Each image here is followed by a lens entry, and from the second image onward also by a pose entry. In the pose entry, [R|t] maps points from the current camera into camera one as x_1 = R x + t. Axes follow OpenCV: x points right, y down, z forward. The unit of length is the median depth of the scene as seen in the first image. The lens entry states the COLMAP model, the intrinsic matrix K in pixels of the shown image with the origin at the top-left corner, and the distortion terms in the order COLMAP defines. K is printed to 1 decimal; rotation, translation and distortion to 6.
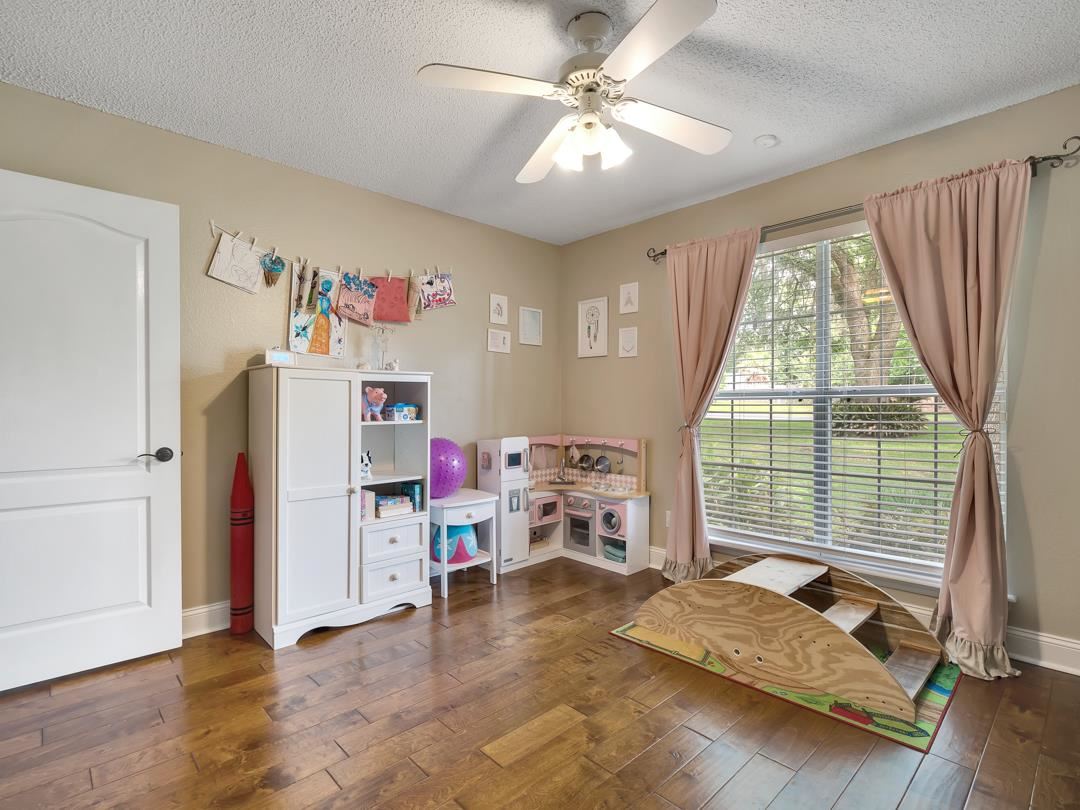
lens RADIAL K [[530.8, 0, 535.7], [0, 530.8, 403.8], [0, 0, 1]] dist [0.003697, -0.001924]
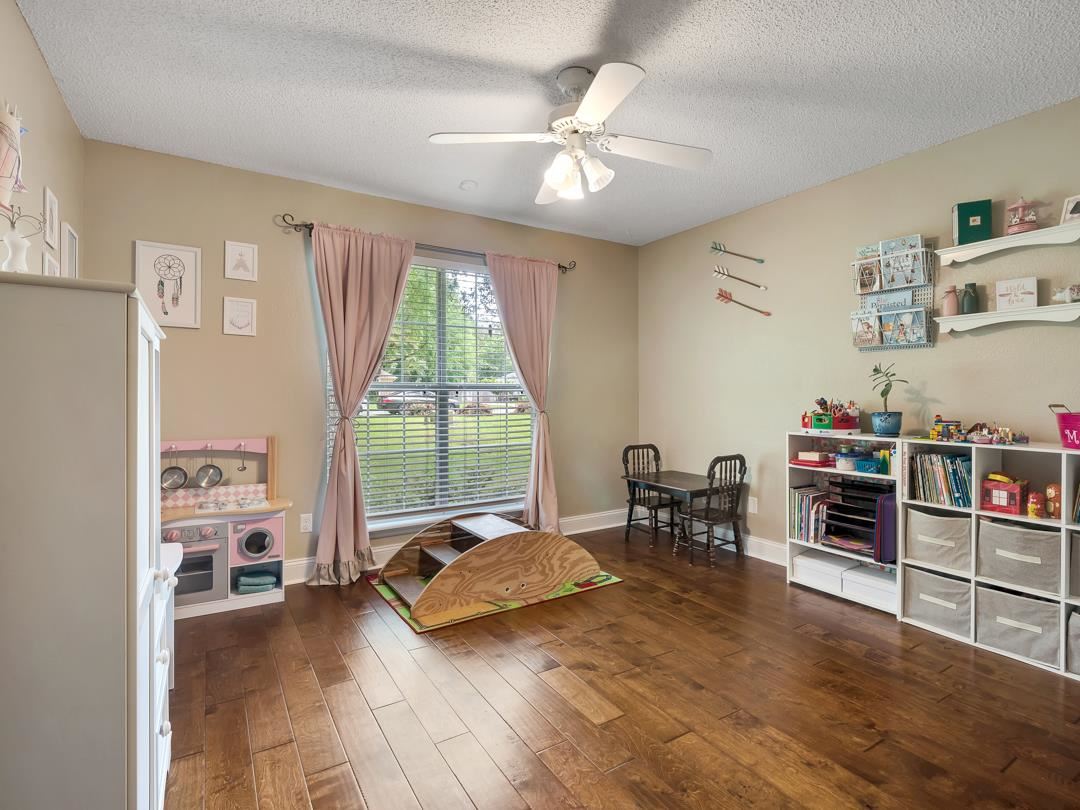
lens RADIAL K [[530.8, 0, 536.1], [0, 530.8, 402.3], [0, 0, 1]] dist [0.003697, -0.001924]
pose [[0.200547, -0.007999, 0.979651, -0.765072], [-0.002436, 0.999960, 0.008663, 0.005948], [-0.979681, -0.004124, 0.200520, 0.610025]]
